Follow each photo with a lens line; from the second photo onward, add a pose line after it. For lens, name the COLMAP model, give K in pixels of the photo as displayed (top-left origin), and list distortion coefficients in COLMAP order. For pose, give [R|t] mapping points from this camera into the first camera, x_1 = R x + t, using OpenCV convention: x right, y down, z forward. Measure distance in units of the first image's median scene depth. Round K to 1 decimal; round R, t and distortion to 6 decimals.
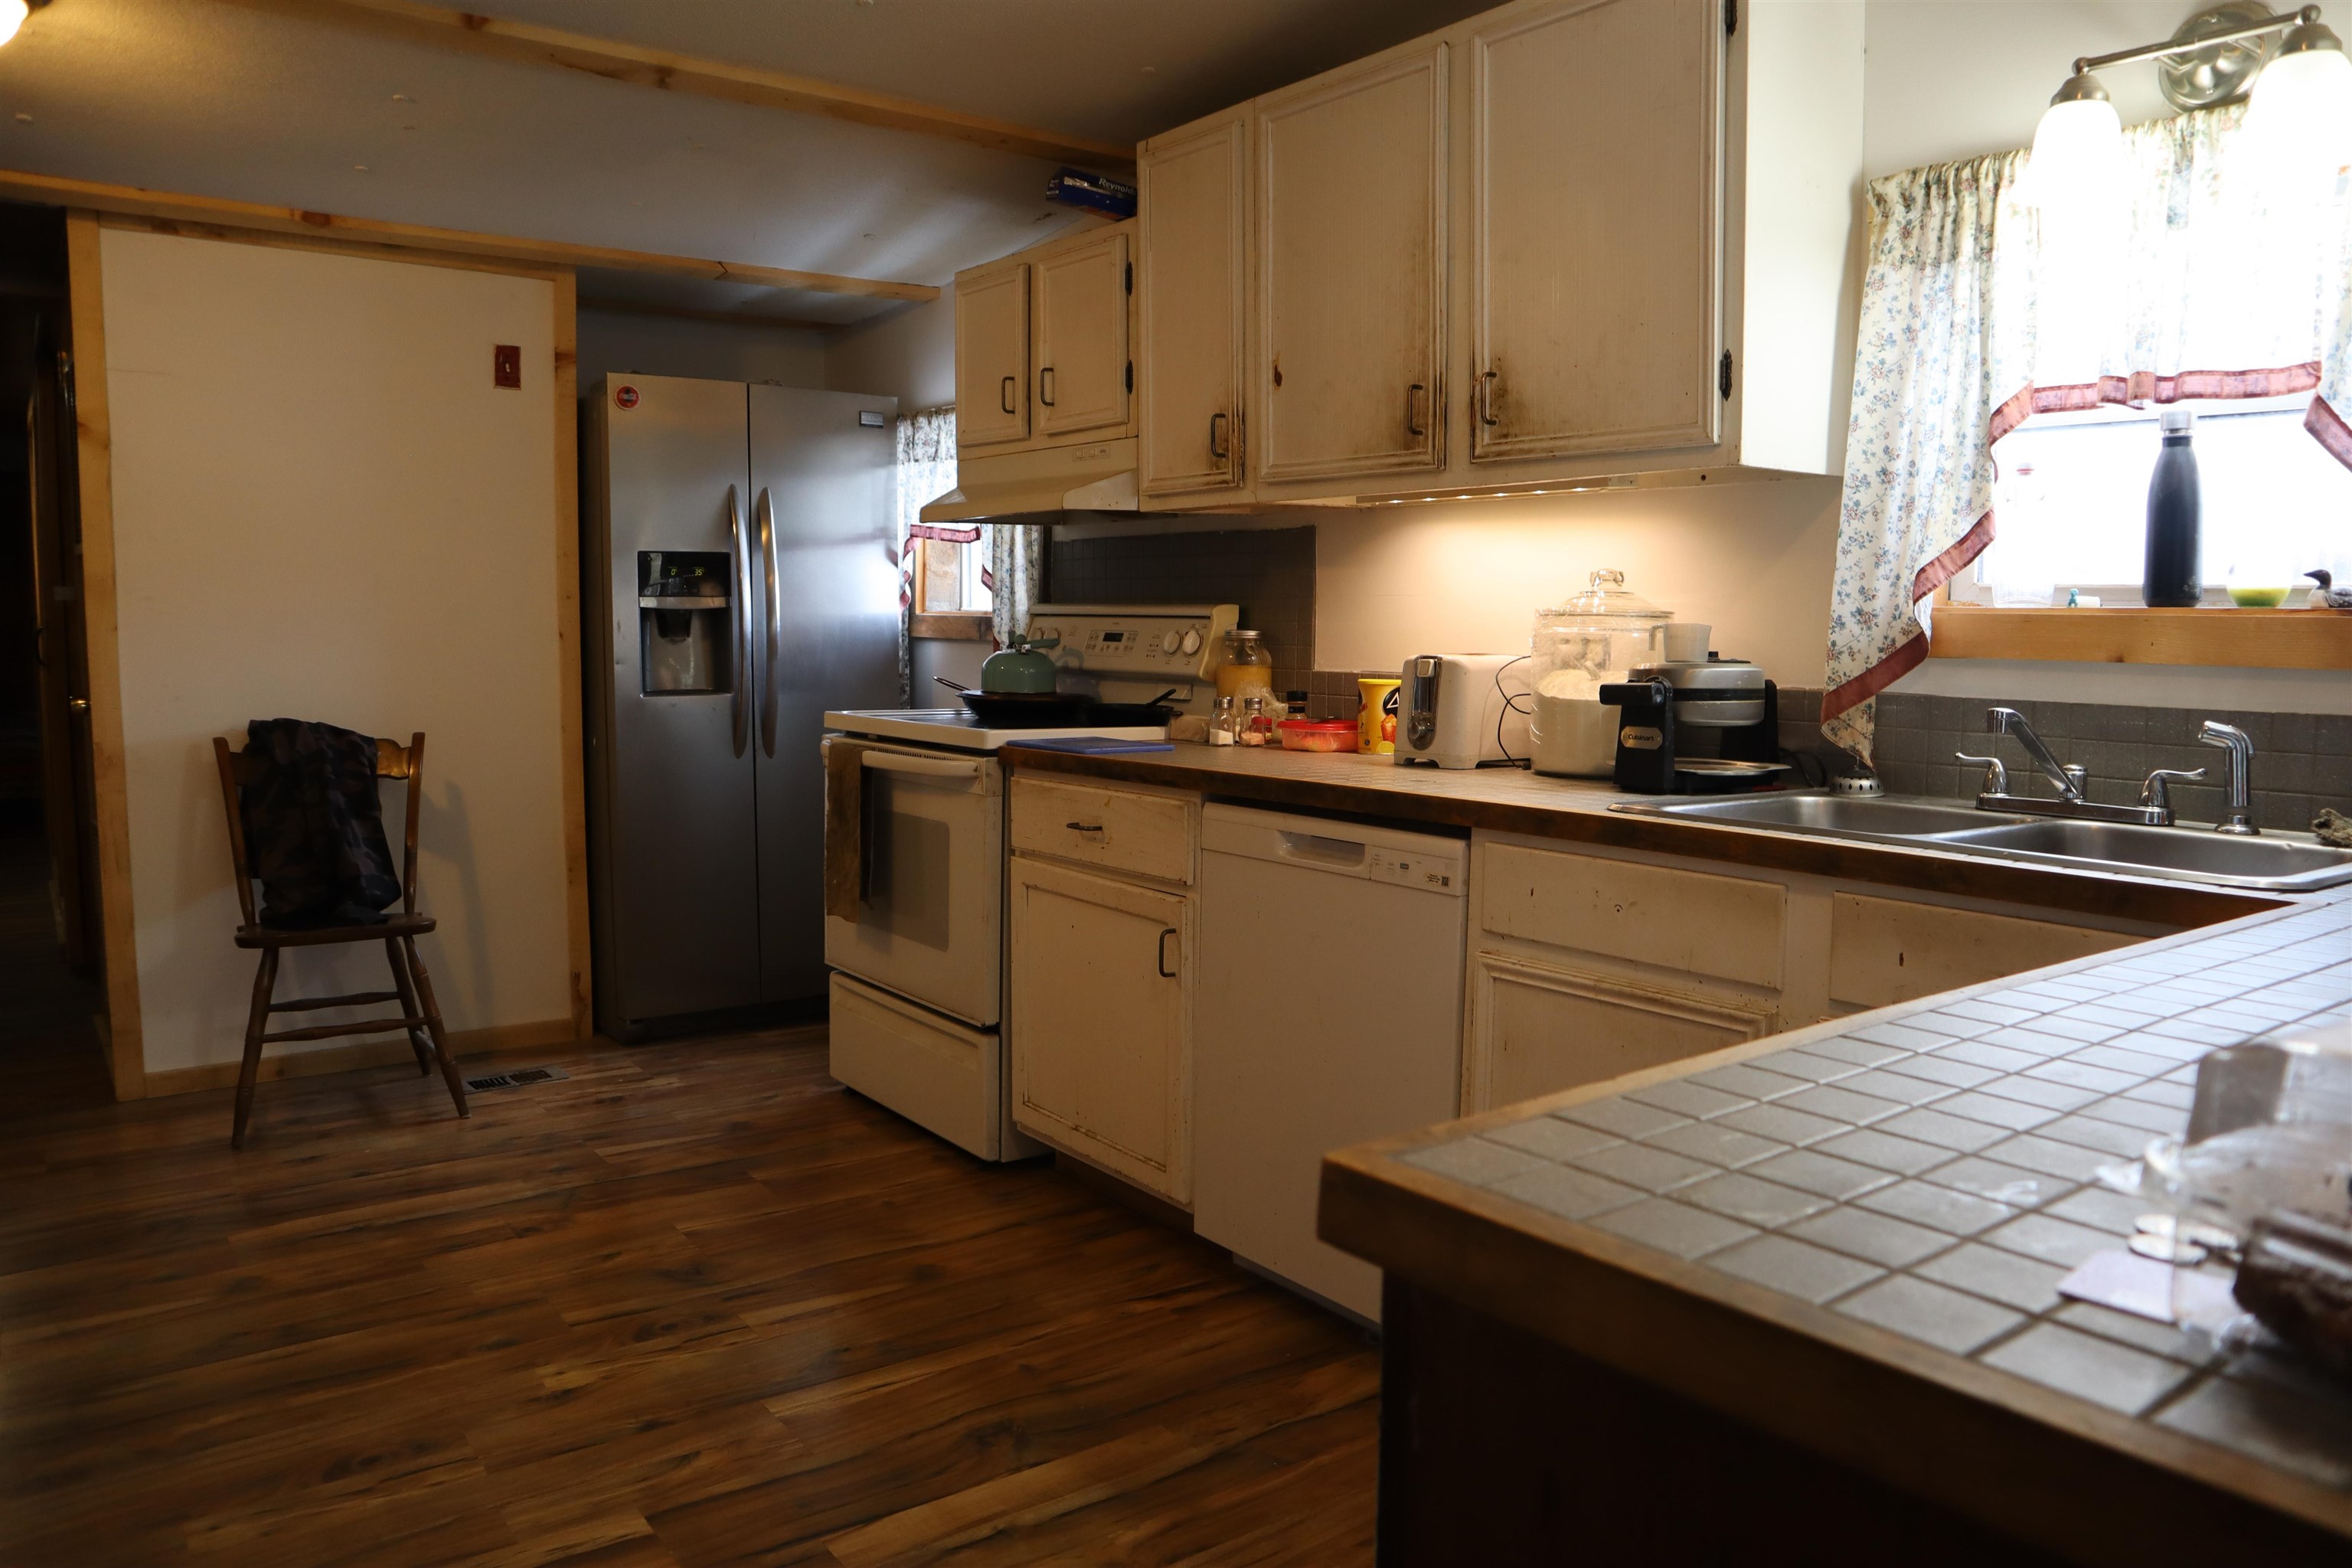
lens RADIAL K [[1623.8, 0, 1193.1], [0, 1623.8, 792.4], [0, 0, 1]] dist [-0.099996, 0.041921]
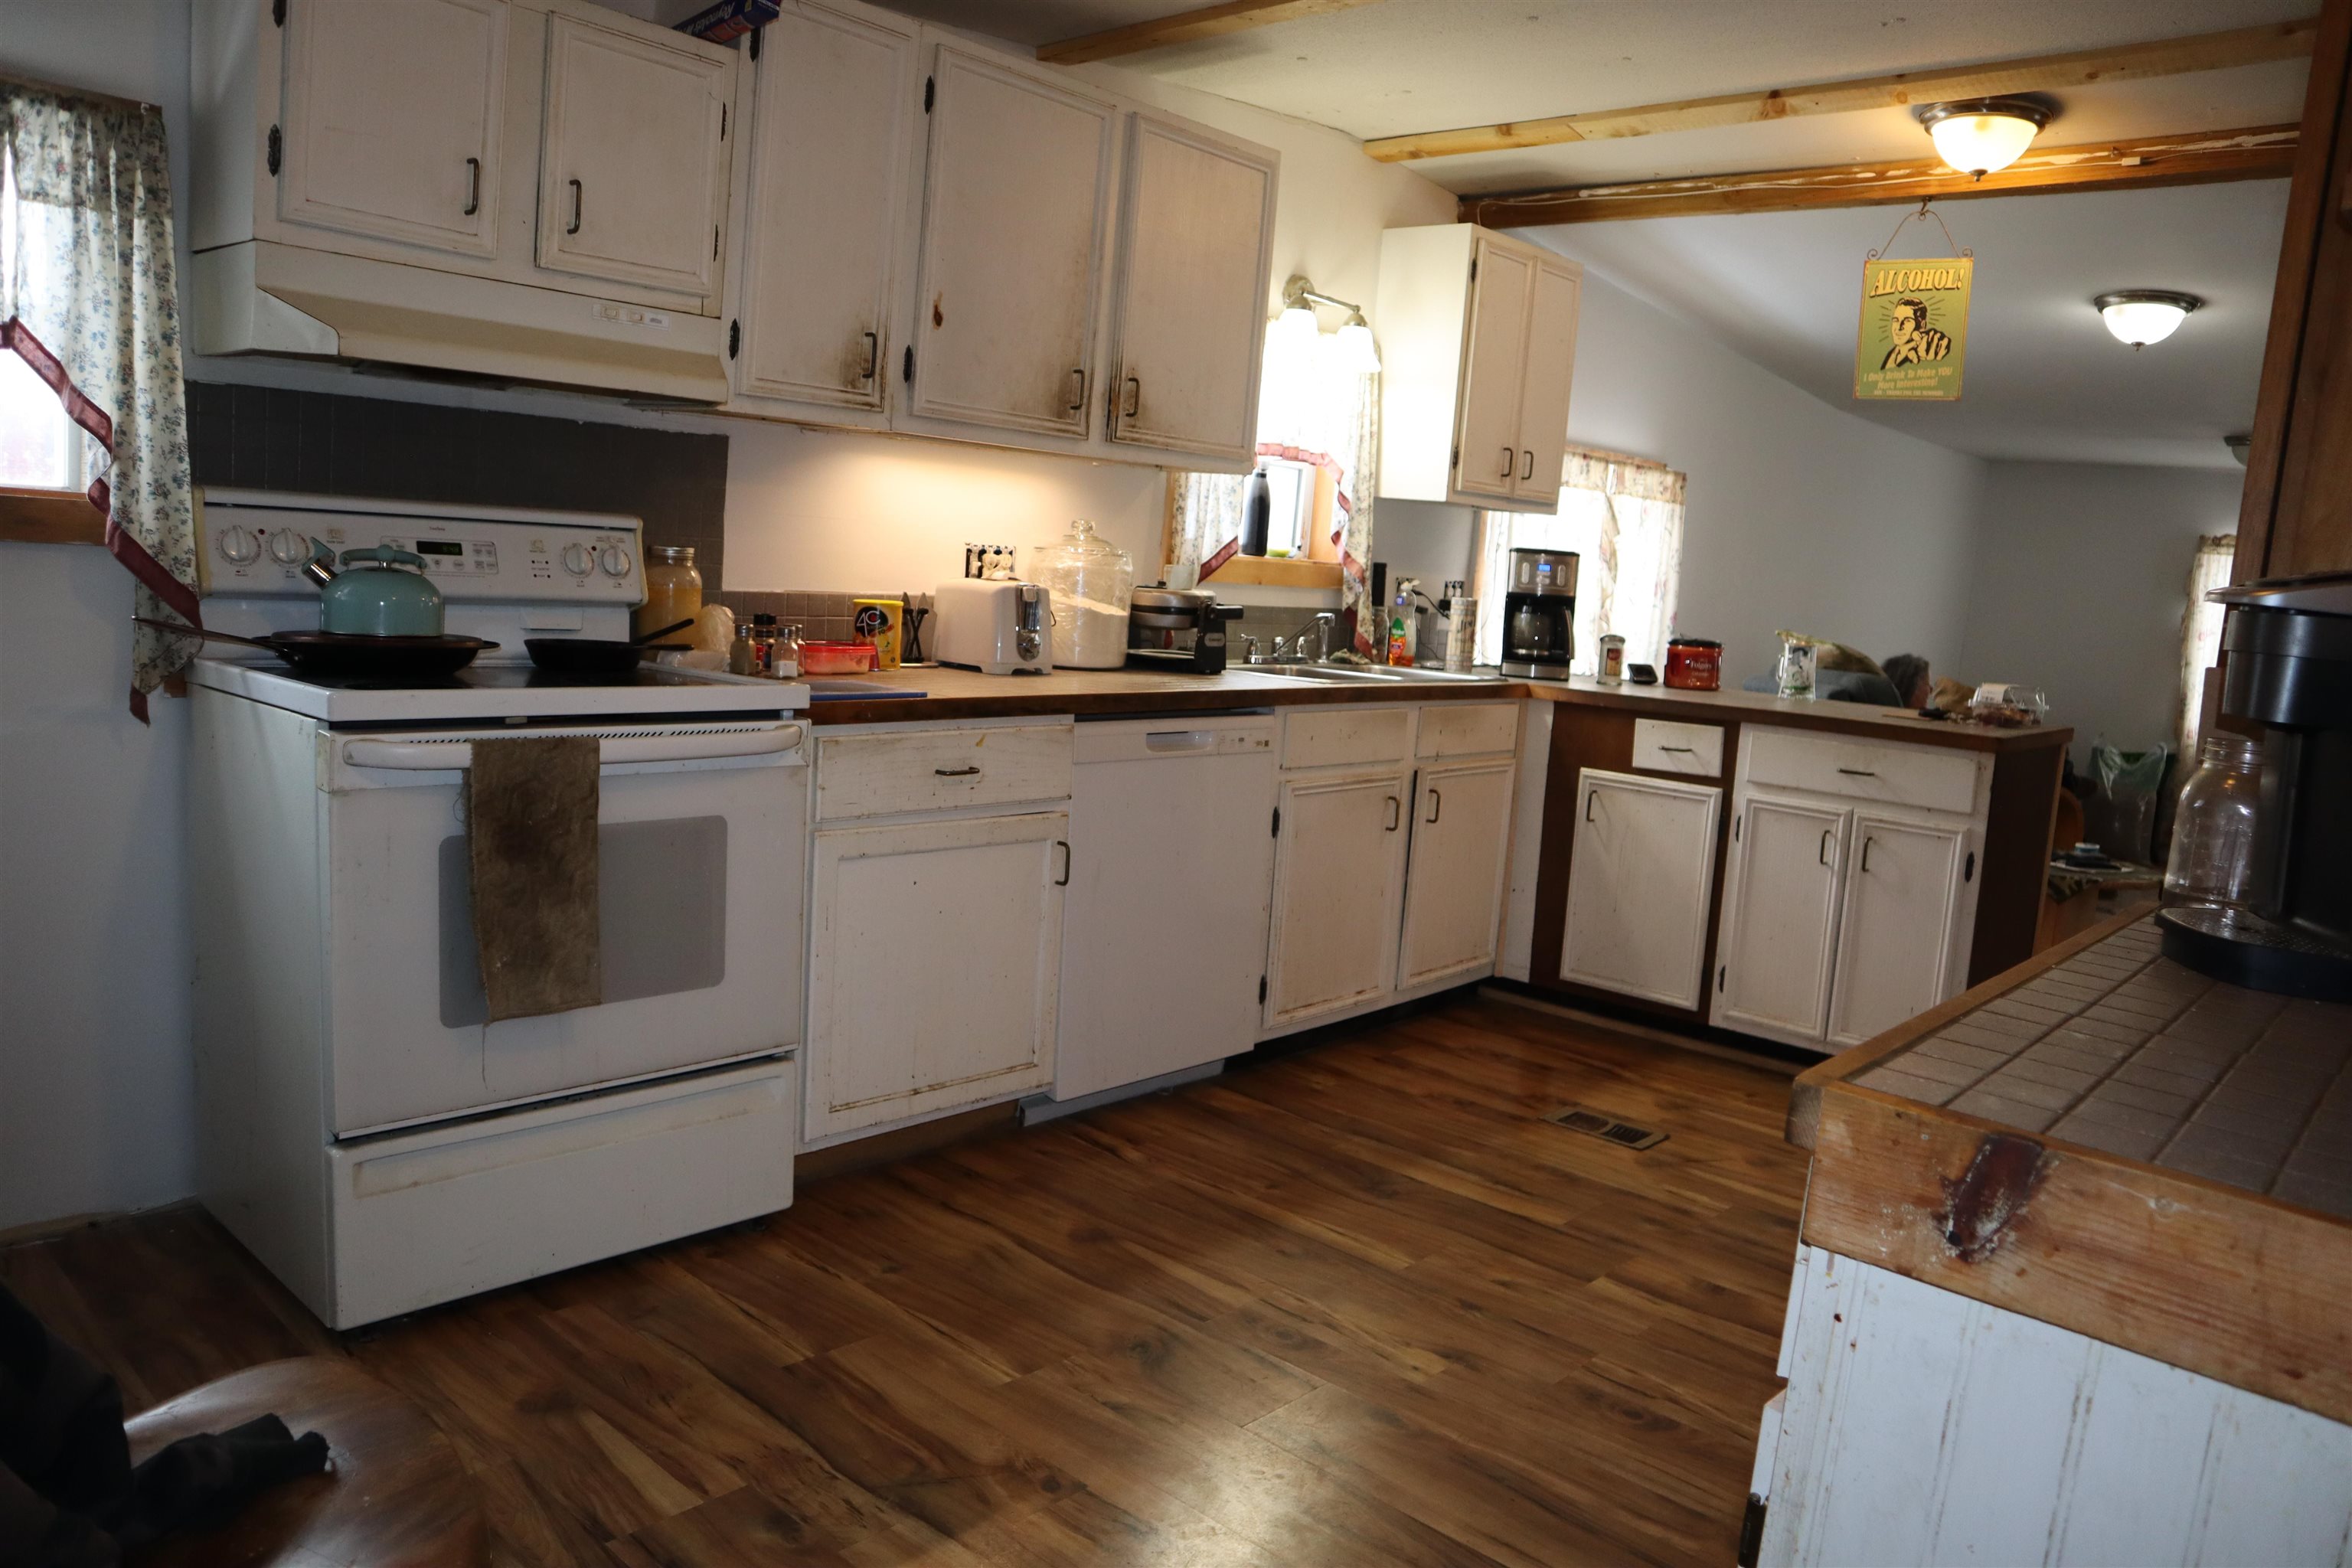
lens RADIAL K [[1623.8, 0, 1192.3], [0, 1623.8, 780.2], [0, 0, 1]] dist [-0.099996, 0.041921]
pose [[-0.172069, -0.160357, 0.971945, -1.146118], [0.030214, 0.985338, 0.167916, -0.146800], [-0.984621, 0.058259, -0.164702, 1.140535]]
